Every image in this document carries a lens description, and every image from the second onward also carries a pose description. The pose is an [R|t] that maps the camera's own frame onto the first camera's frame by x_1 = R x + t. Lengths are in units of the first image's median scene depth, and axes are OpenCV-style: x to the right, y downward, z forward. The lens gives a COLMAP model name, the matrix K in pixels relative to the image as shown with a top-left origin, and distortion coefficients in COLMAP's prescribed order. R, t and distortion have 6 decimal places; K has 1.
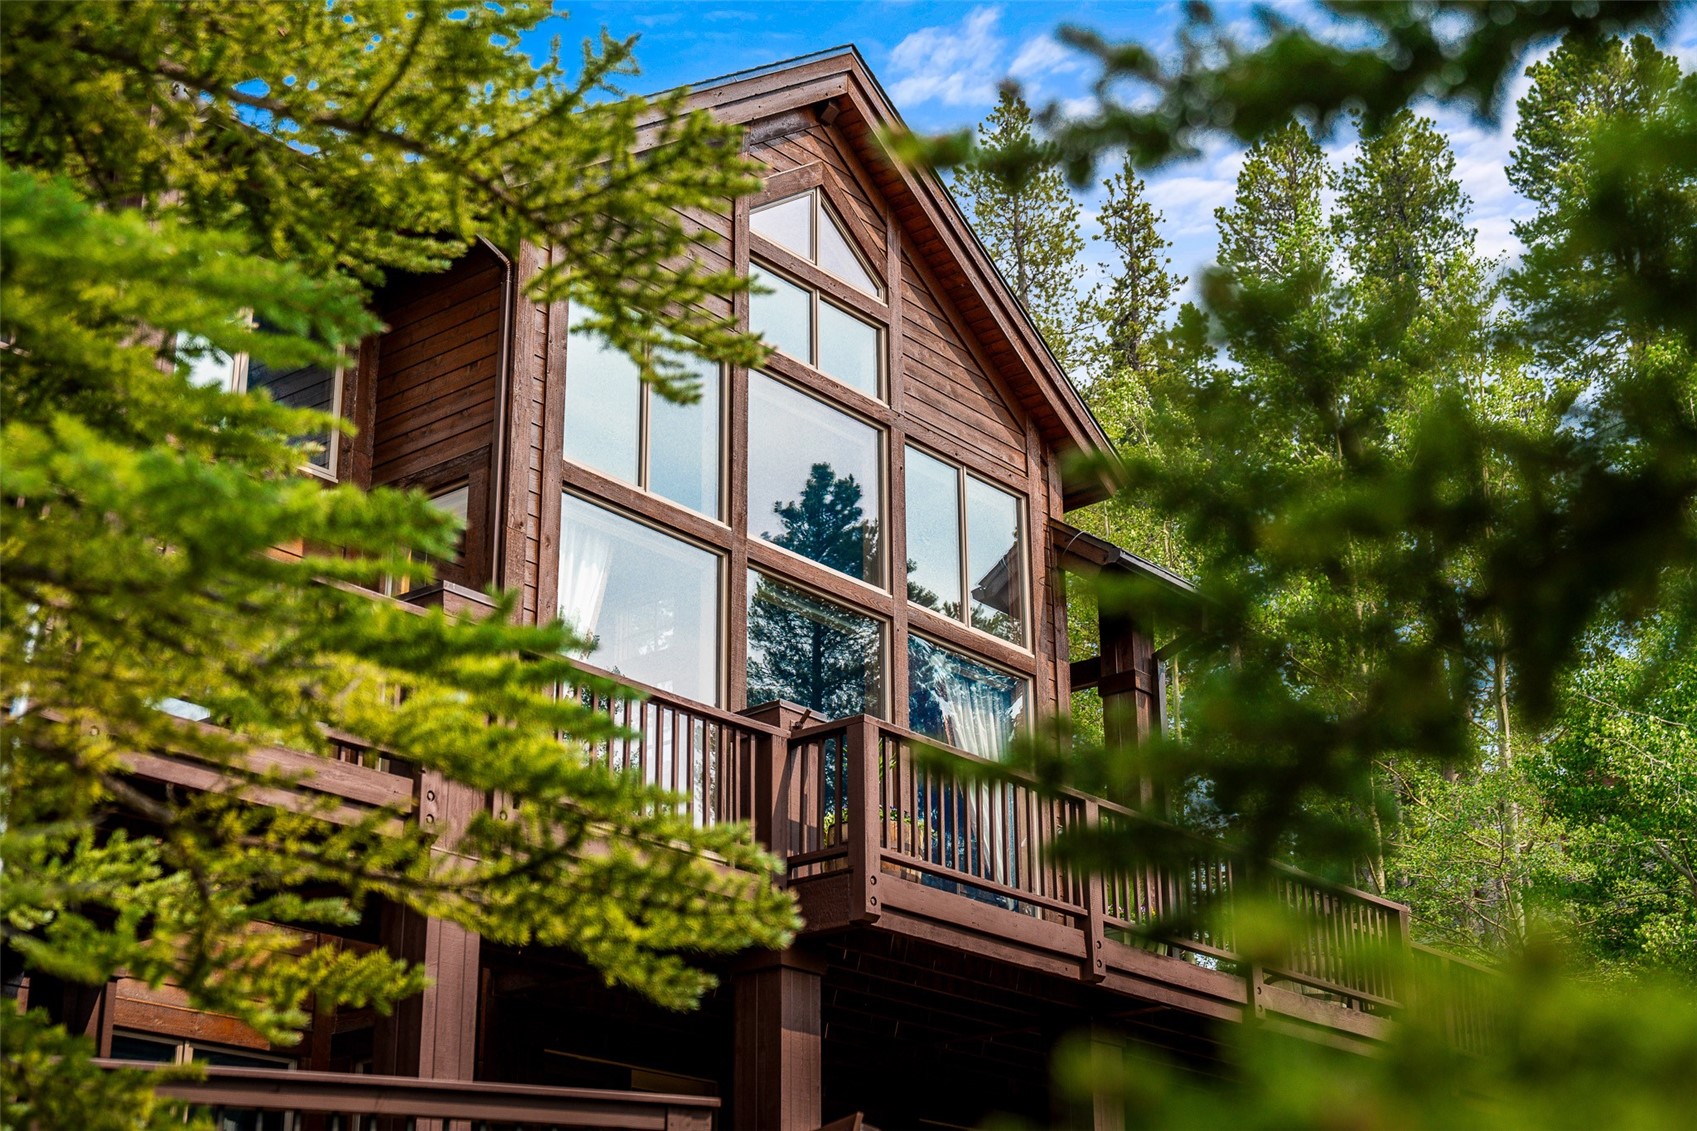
lens RADIAL K [[2529.0, 0, 848.5], [0, 2529.0, 565.5], [0, 0, 1]] dist [-0.000463, 0.000233]
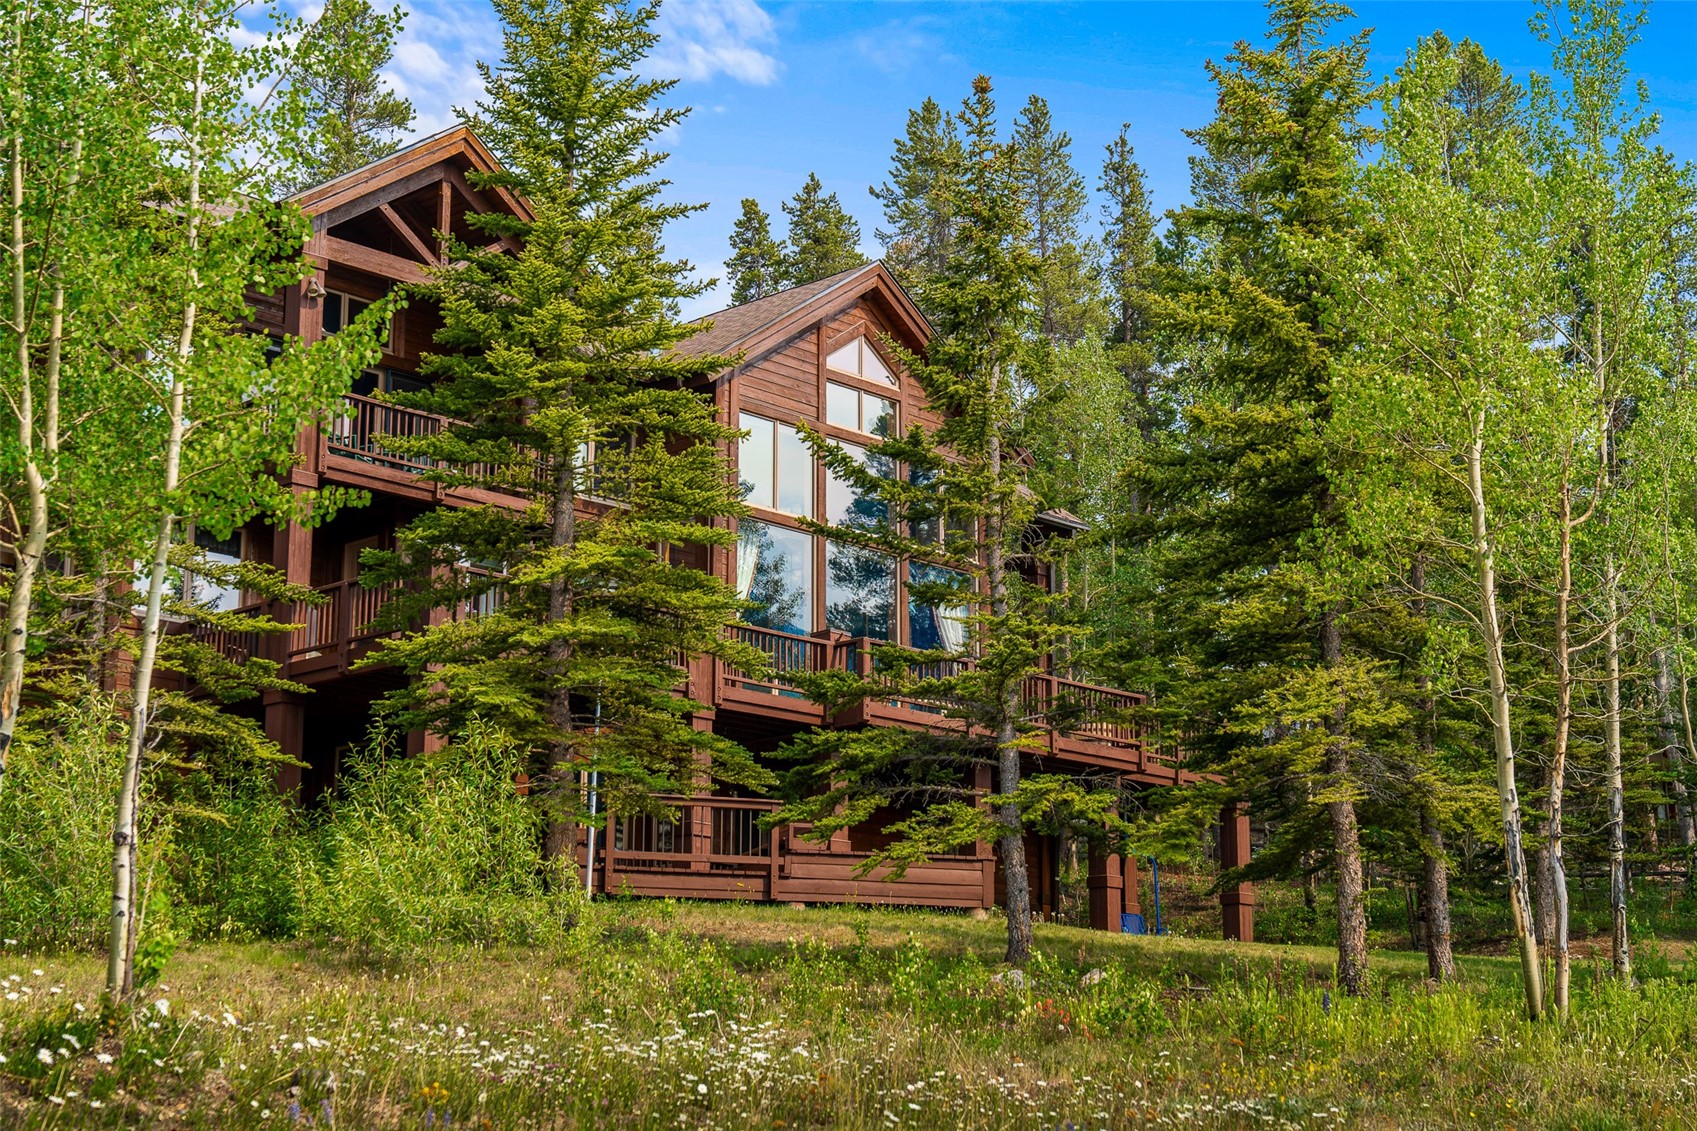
lens RADIAL K [[2679.5, 0, 848.5], [0, 2679.5, 565.5], [0, 0, 1]] dist [0.000720, -0.000187]
pose [[0.997324, -0.007432, -0.072729, 0.129759], [0.017579, 0.990011, 0.139889, -0.267888], [0.070963, -0.140794, 0.987493, -1.112417]]
